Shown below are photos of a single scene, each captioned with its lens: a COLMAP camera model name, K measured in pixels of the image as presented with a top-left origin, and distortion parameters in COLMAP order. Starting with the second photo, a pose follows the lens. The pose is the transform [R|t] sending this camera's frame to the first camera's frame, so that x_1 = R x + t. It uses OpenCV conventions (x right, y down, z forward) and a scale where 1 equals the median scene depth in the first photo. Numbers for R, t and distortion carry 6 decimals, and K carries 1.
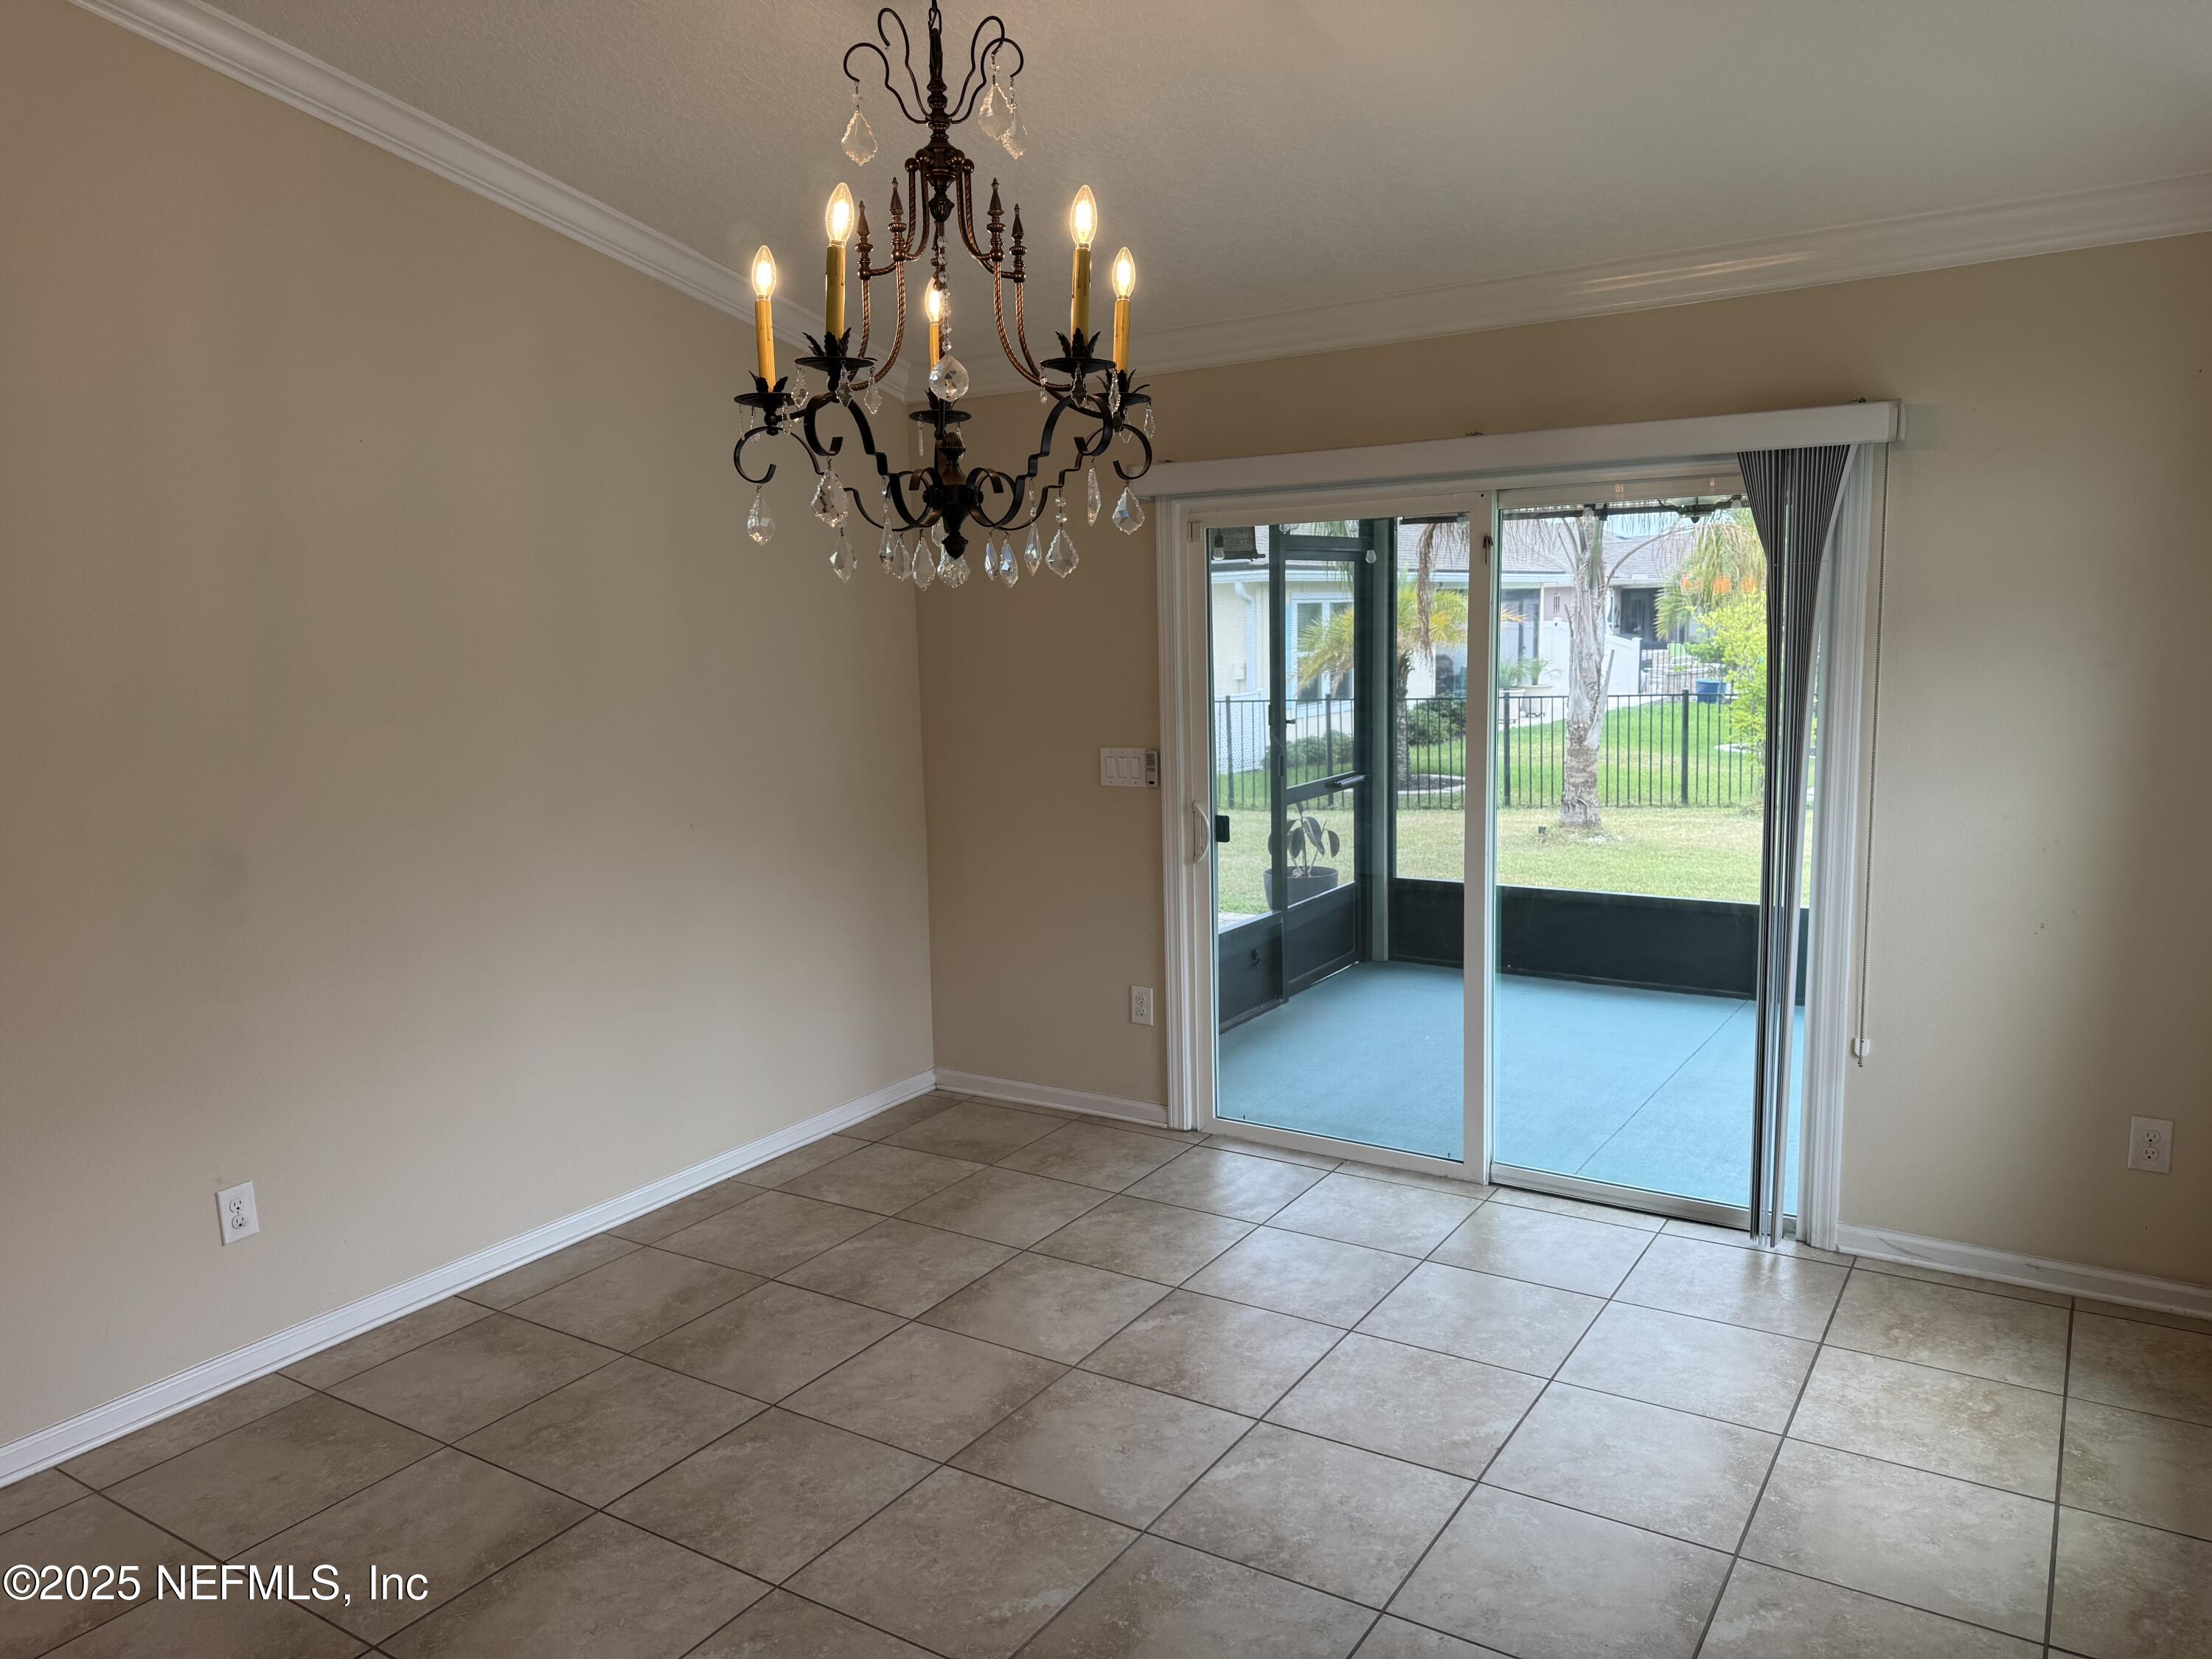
lens RADIAL K [[1556.0, 0, 1101.1], [0, 1556.0, 842.1], [0, 0, 1]] dist [0.108571, -0.111633]
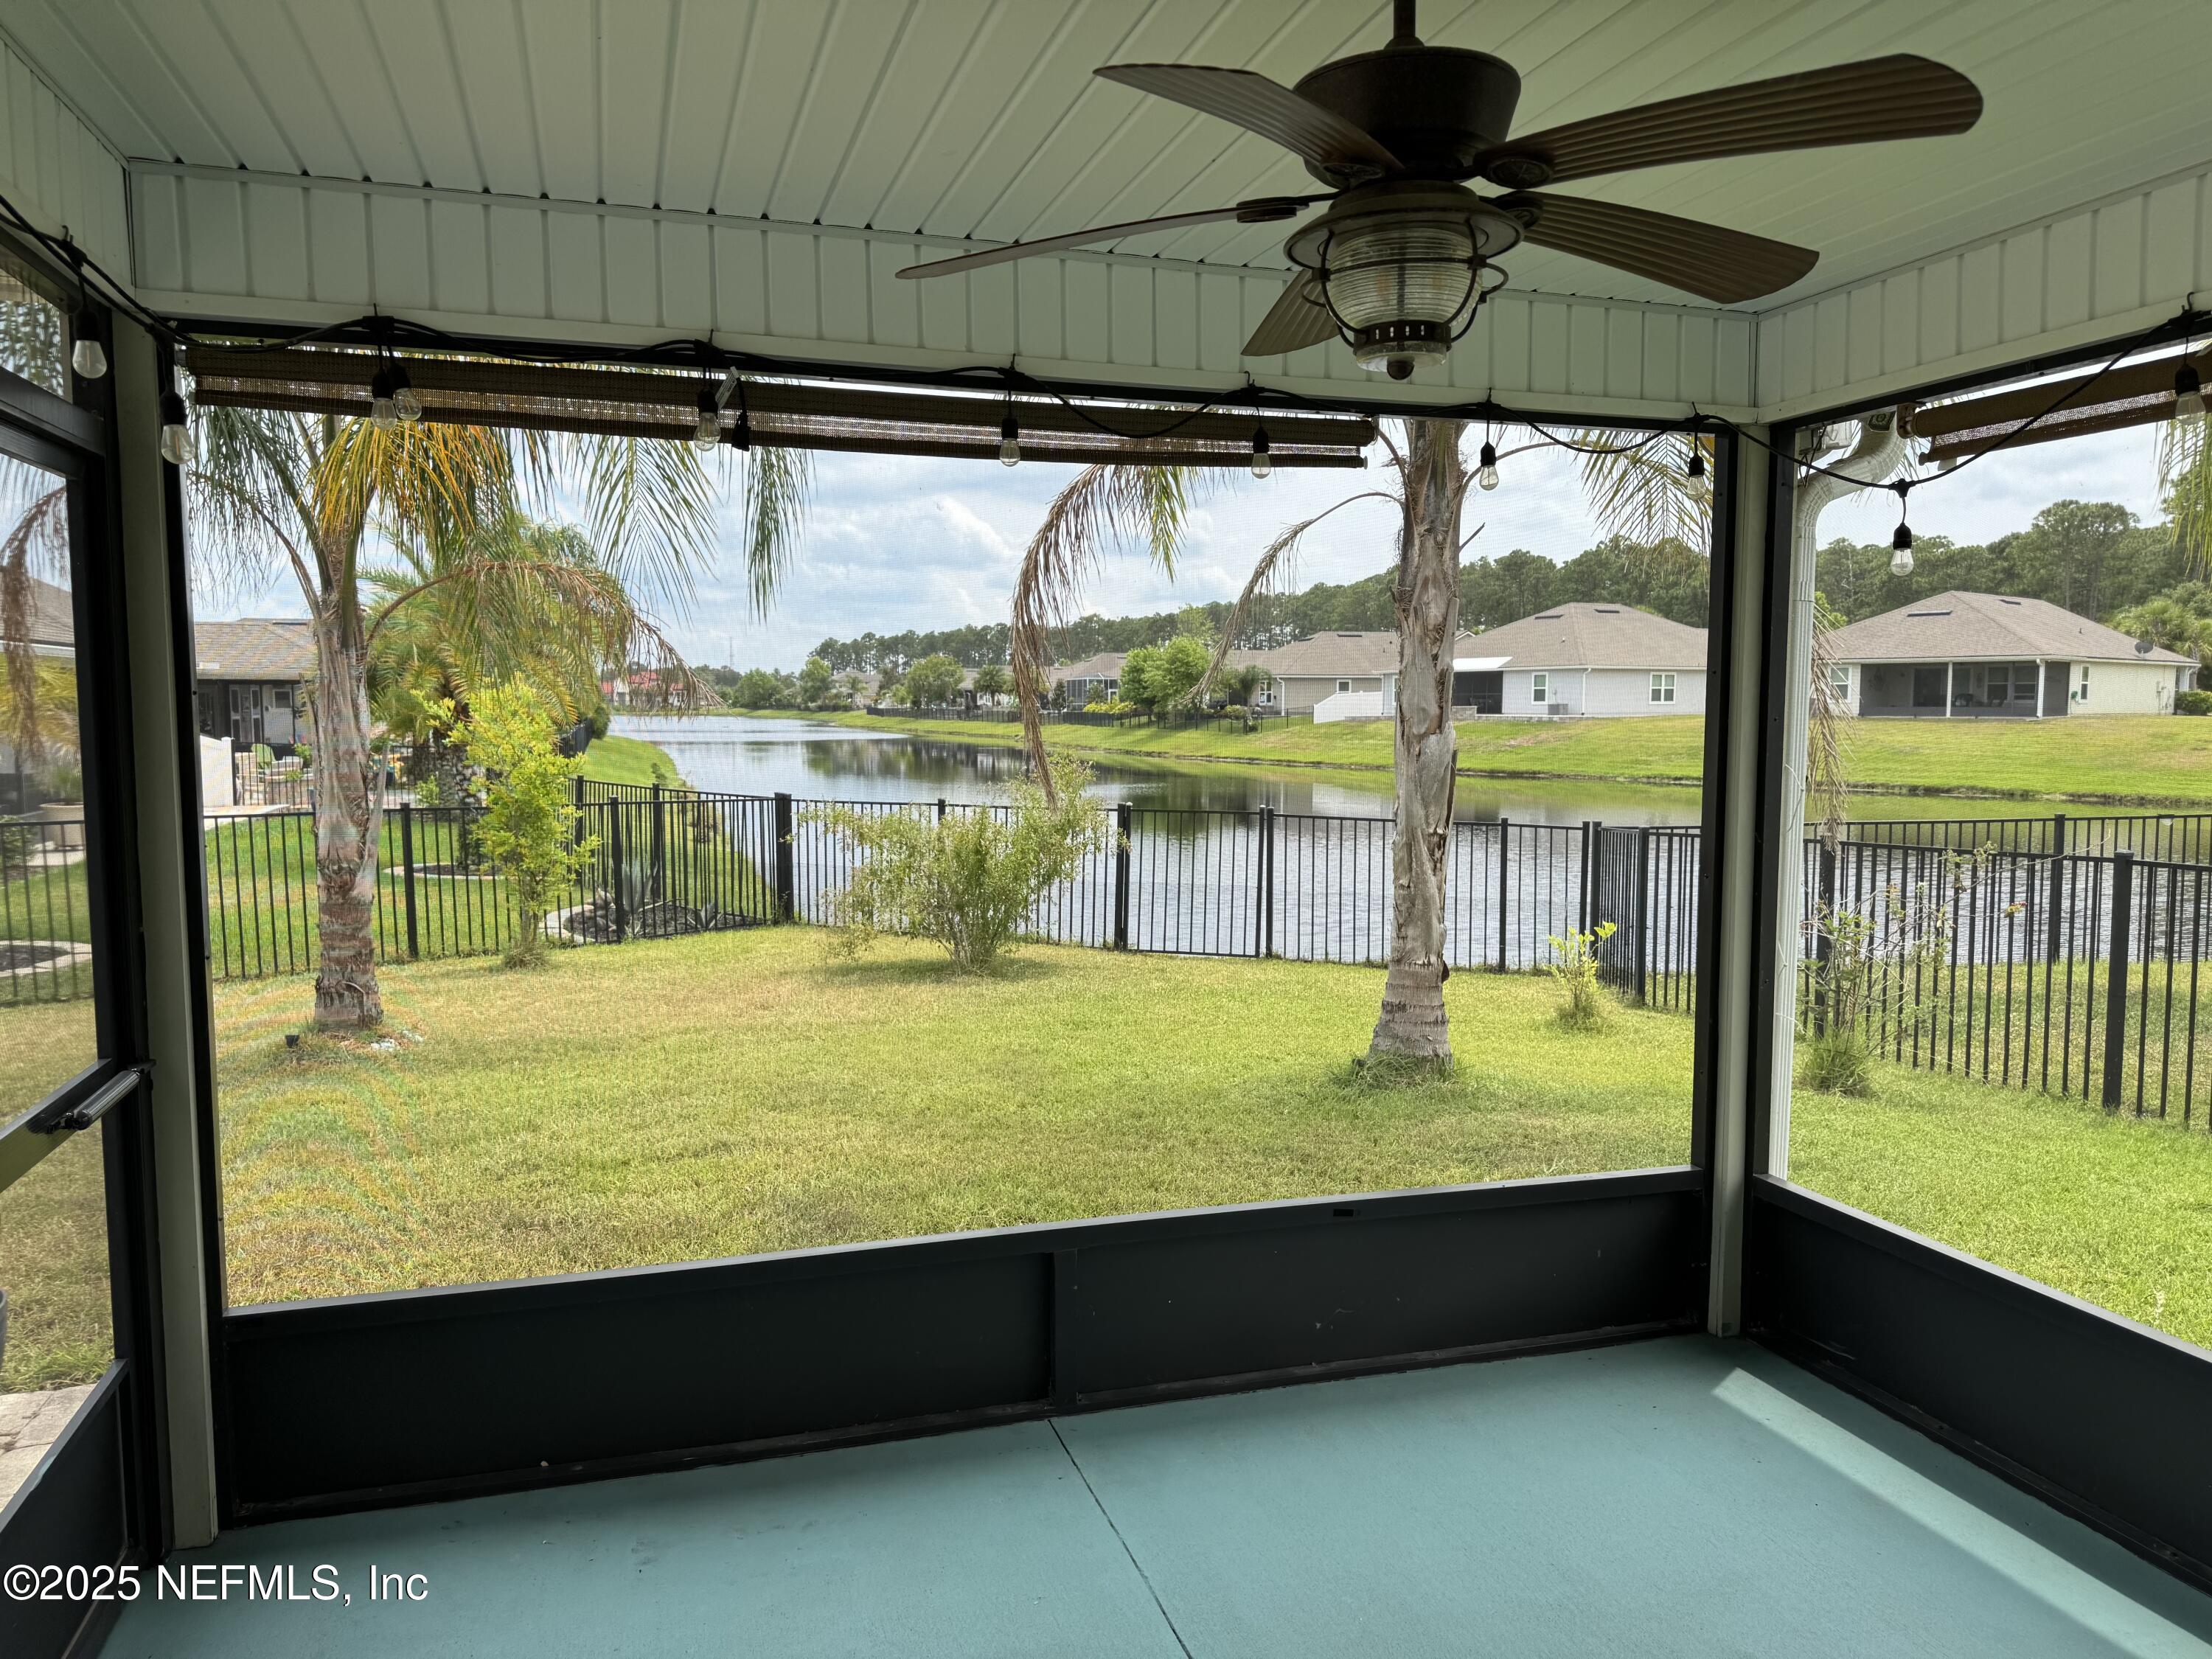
lens RADIAL K [[1556.0, 0, 1101.1], [0, 1556.0, 842.1], [0, 0, 1]] dist [0.108571, -0.111633]
pose [[0.647307, -0.042009, 0.761071, 0.056805], [0.092814, 0.995394, -0.023997, -0.110093], [-0.756557, 0.086171, 0.648225, 0.987350]]
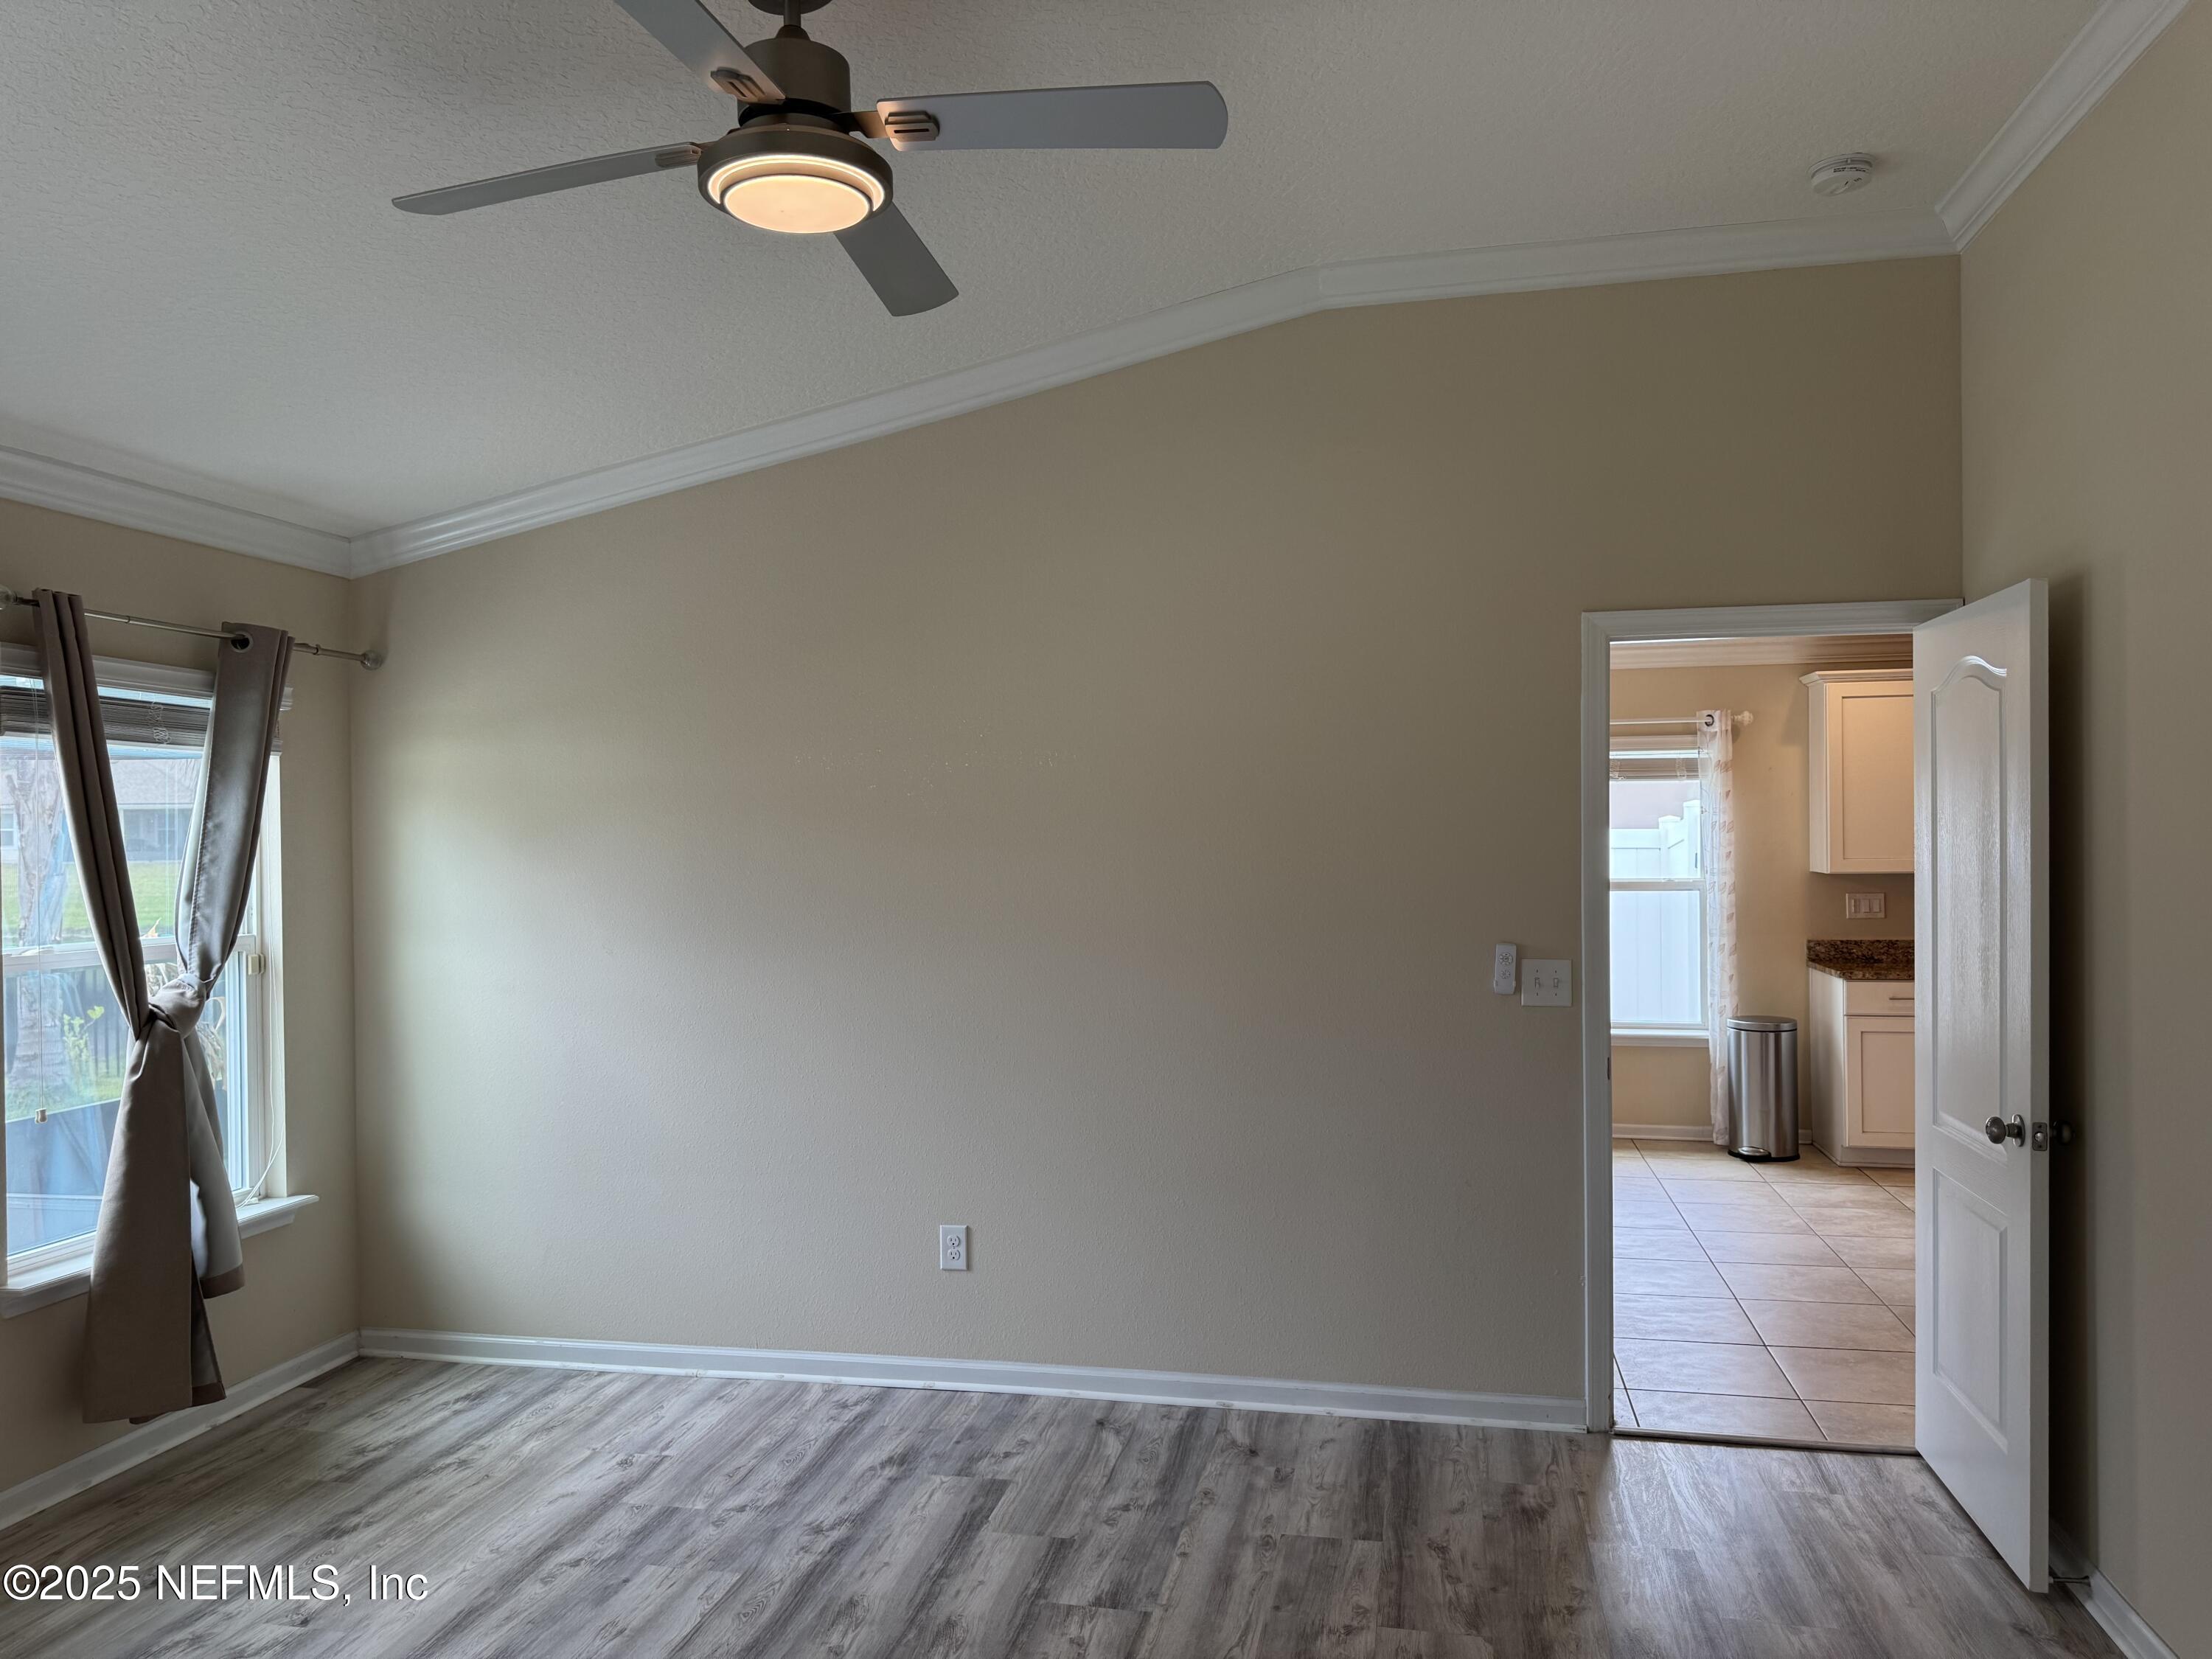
lens RADIAL K [[1561.3, 0, 1106.0], [0, 1561.3, 829.5], [0, 0, 1]] dist [0.058532, -0.056589]
pose [[-0.364599, 0.030965, 0.930650, -1.322844], [0.153155, 0.987830, 0.027133, -0.111955], [-0.918483, 0.152427, -0.364904, 1.115050]]
